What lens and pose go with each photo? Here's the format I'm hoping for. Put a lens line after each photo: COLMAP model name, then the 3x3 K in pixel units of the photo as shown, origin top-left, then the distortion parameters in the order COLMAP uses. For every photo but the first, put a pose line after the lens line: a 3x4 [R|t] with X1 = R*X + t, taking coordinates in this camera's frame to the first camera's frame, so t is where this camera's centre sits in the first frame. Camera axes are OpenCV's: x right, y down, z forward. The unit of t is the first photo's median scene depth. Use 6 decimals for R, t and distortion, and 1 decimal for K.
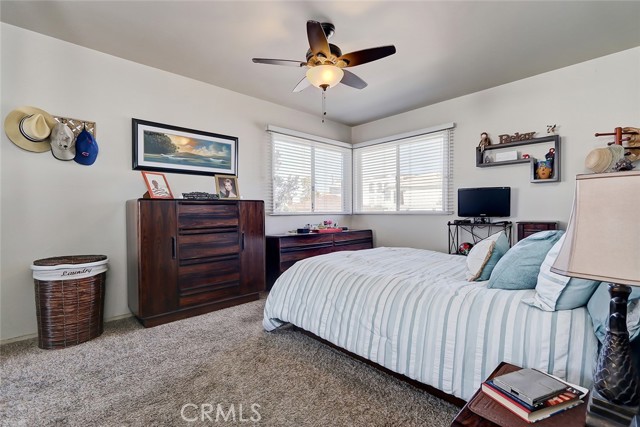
lens RADIAL K [[297.2, 0, 320.0], [0, 297.2, 213.5], [0, 0, 1]] dist [-0.000900, -0.000196]
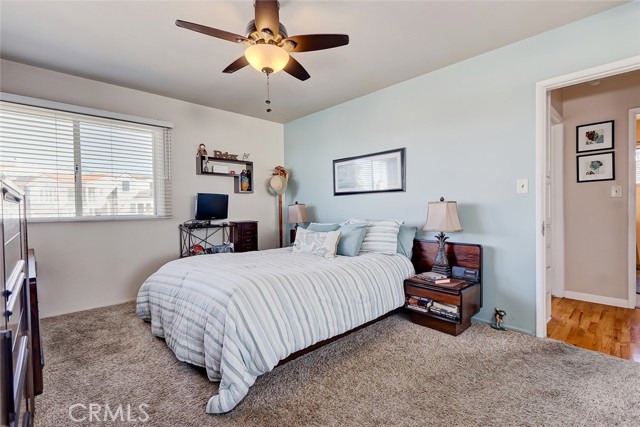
lens RADIAL K [[297.2, 0, 320.0], [0, 297.2, 213.5], [0, 0, 1]] dist [-0.000900, -0.000196]
pose [[0.008411, -0.006065, 0.999946, -0.547704], [0.019944, 0.999784, 0.005896, -0.009219], [-0.999766, 0.019893, 0.008530, 0.548840]]
